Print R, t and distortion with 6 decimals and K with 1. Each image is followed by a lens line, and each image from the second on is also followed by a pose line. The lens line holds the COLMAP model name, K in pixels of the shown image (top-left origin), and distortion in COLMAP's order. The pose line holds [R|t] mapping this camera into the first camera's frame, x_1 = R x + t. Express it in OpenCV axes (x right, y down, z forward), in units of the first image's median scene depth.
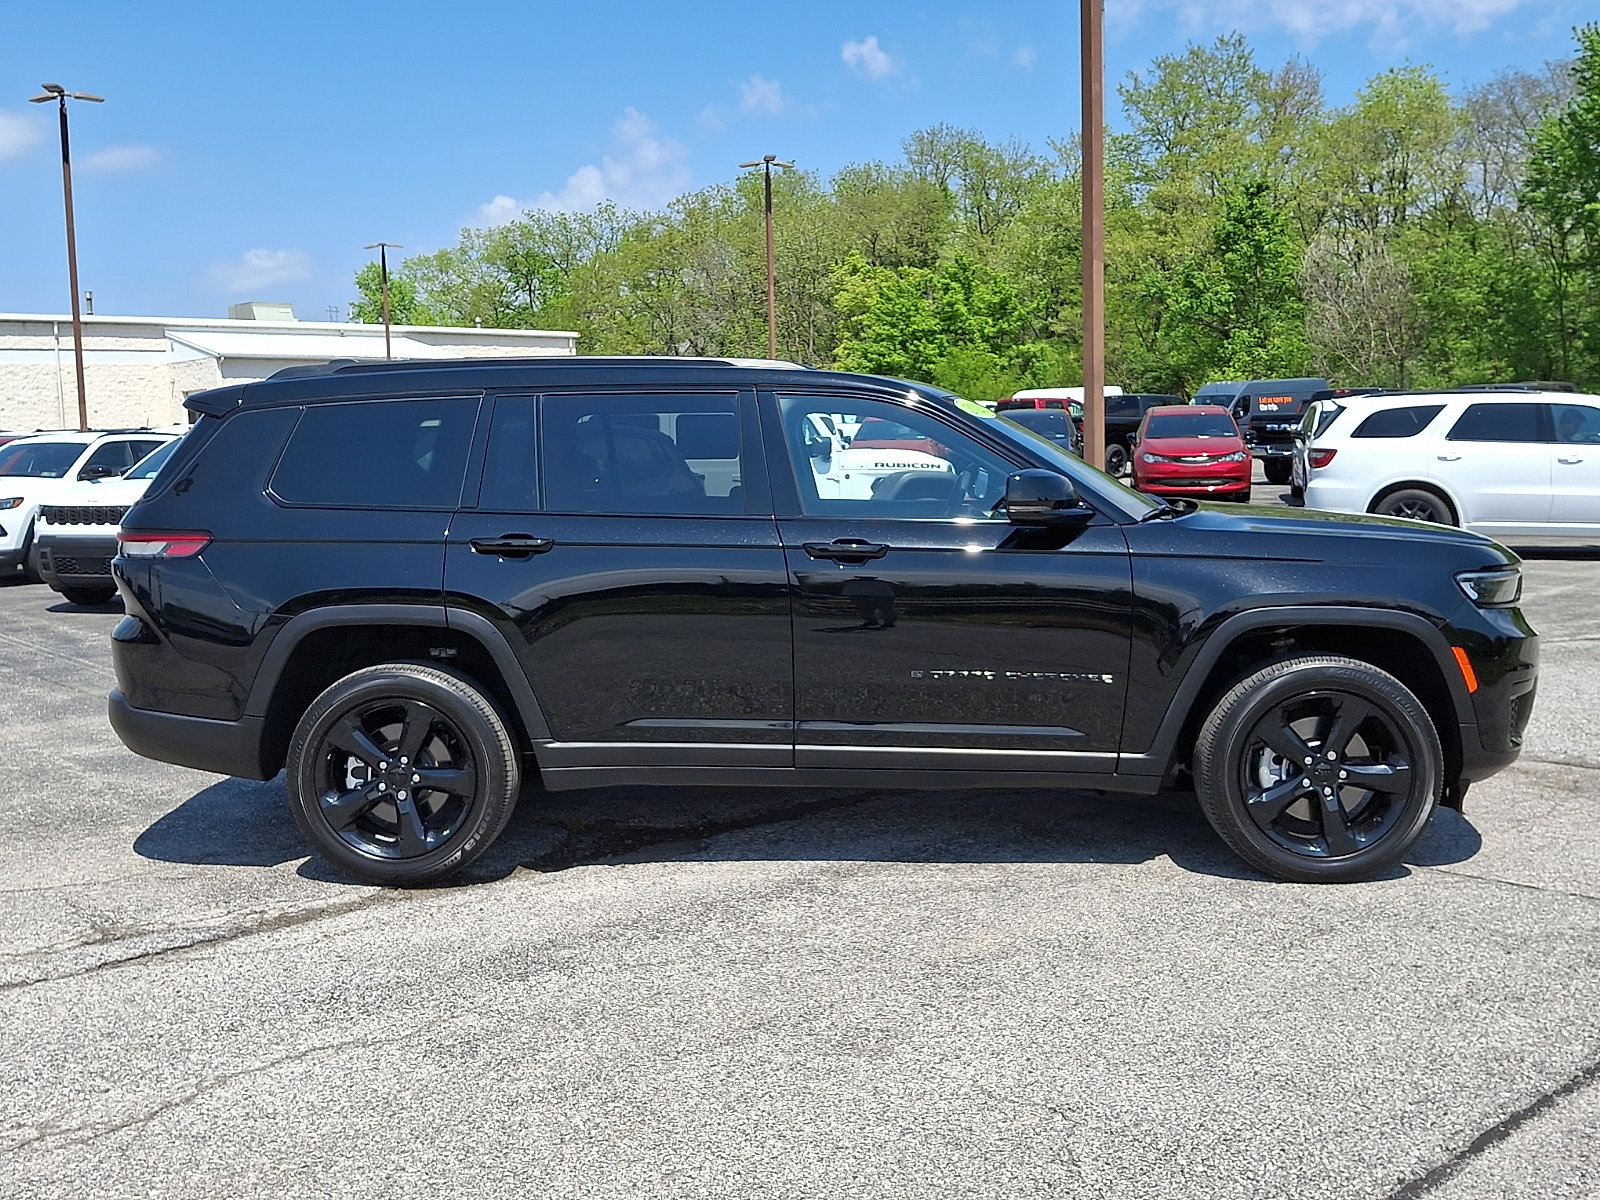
lens RADIAL K [[1594.7, 0, 800.0], [0, 1594.7, 600.0], [0, 0, 1]] dist [0.143104, -0.313748]
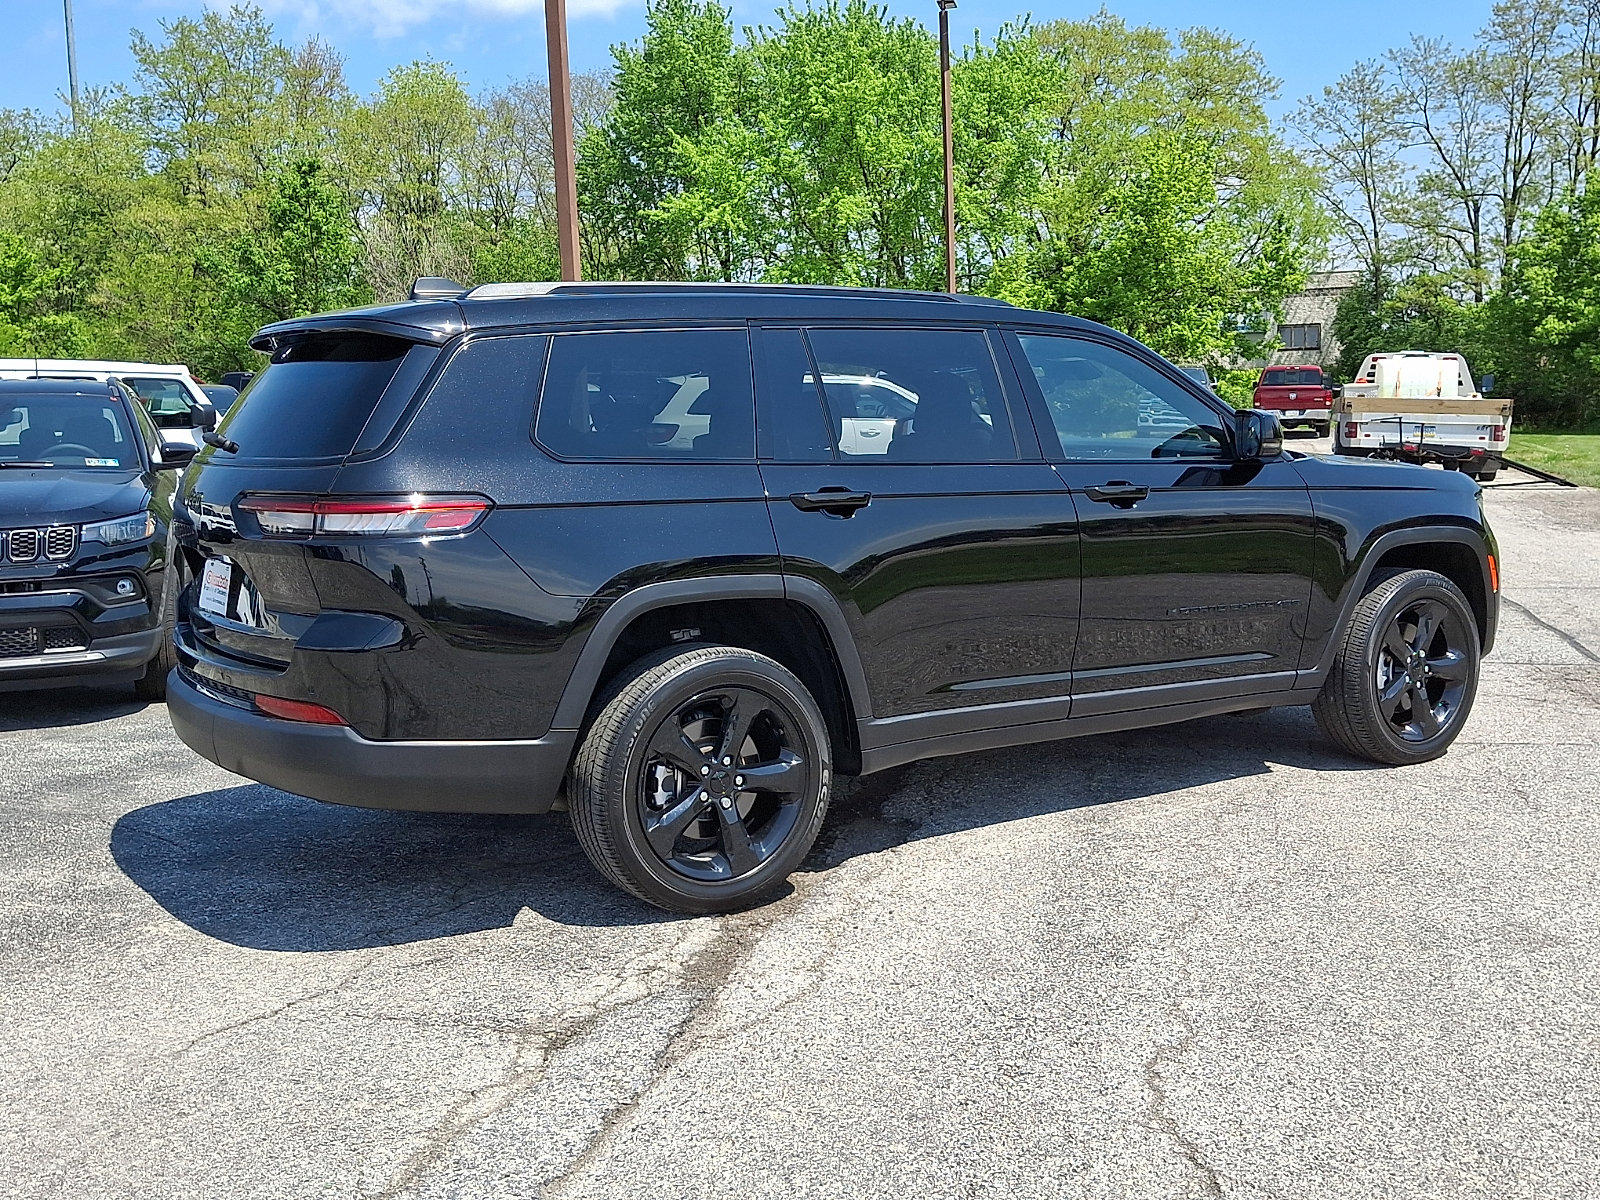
lens RADIAL K [[1594.7, 0, 800.0], [0, 1594.7, 600.0], [0, 0, 1]] dist [0.143104, -0.313748]
pose [[0.803537, -0.068851, 0.591259, -0.708346], [0.064609, 0.997508, 0.028352, -0.005242], [-0.591738, 0.015419, 0.805983, 0.308889]]
